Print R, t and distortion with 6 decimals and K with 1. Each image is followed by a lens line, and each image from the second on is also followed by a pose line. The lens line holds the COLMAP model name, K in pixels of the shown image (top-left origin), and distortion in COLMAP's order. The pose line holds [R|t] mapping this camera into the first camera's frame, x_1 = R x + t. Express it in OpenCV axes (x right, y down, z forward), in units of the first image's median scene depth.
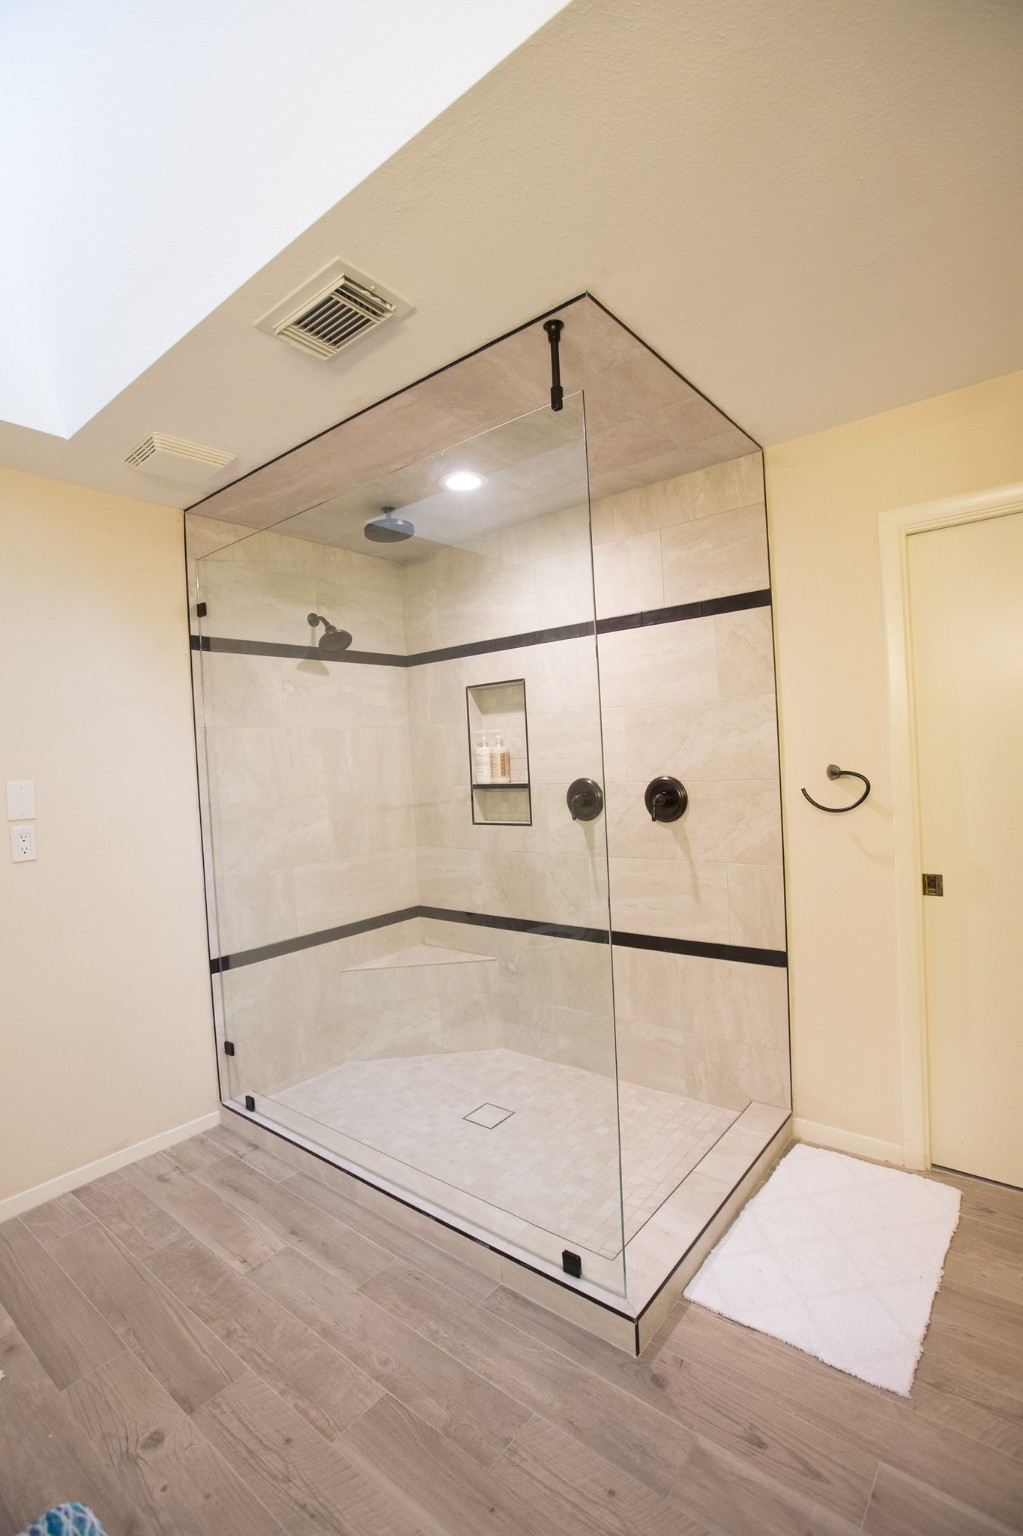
lens RADIAL K [[703.5, 0, 511.5], [0, 703.5, 768.0], [0, 0, 1]] dist [-0.062159, 0.020504]
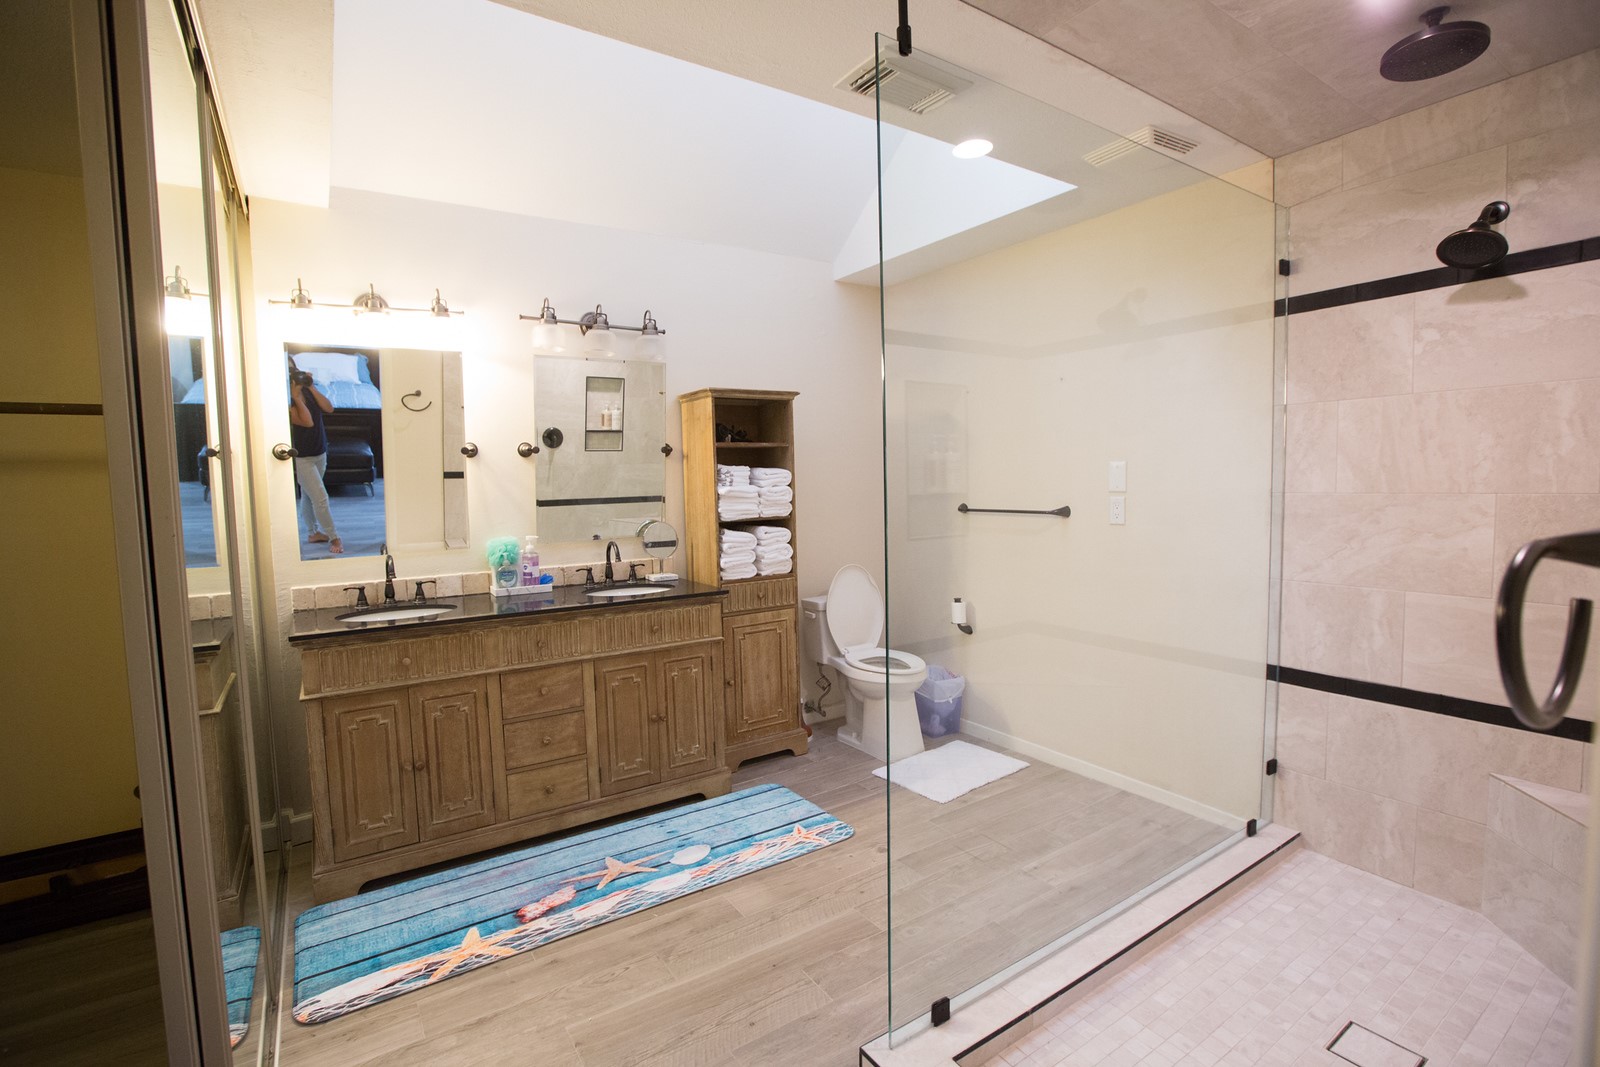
lens RADIAL K [[720.2, 0, 800.0], [0, 720.2, 533.5], [0, 0, 1]] dist [-0.020113, -0.000149]
pose [[-0.299138, 0.128504, -0.945517, 0.616194], [0.024304, 0.991595, 0.127078, -0.026758], [0.953900, 0.015034, -0.299747, 0.695829]]
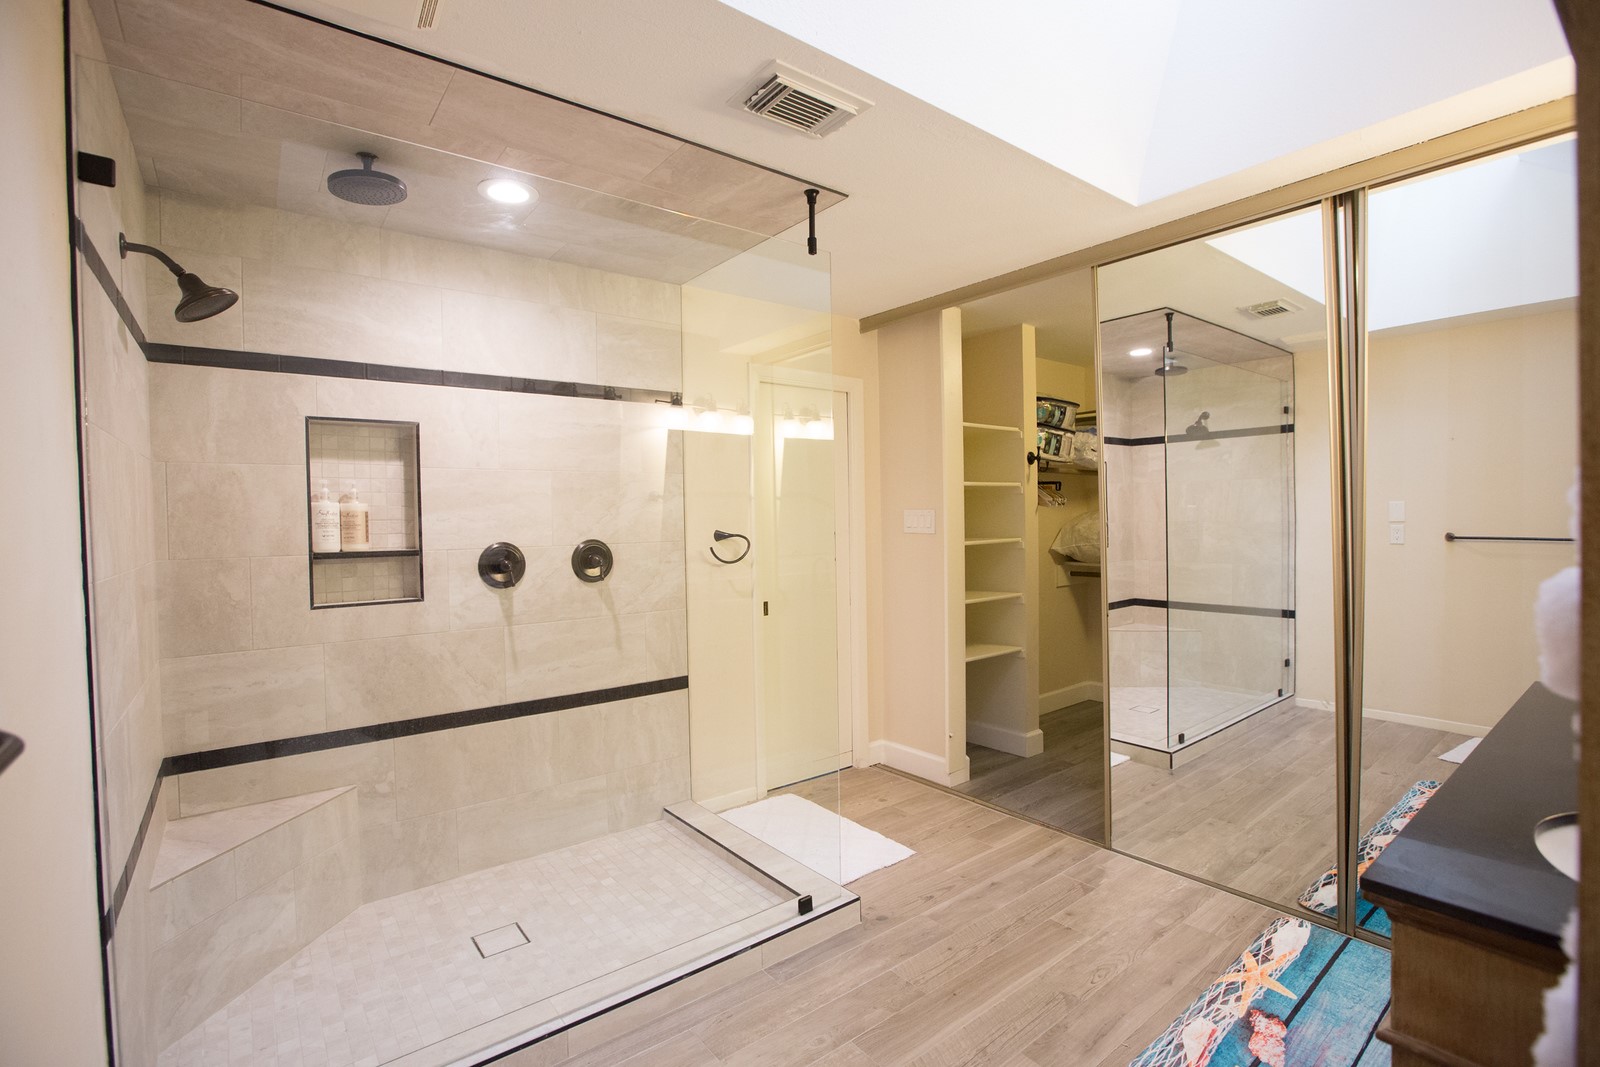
lens RADIAL K [[732.8, 0, 800.0], [0, 732.8, 533.5], [0, 0, 1]] dist [-0.062159, 0.020504]
pose [[0.230596, 0.025018, 0.972728, -0.792271], [0.019431, 0.999352, -0.030309, 0.042251], [-0.972855, 0.025890, 0.229961, 0.429818]]
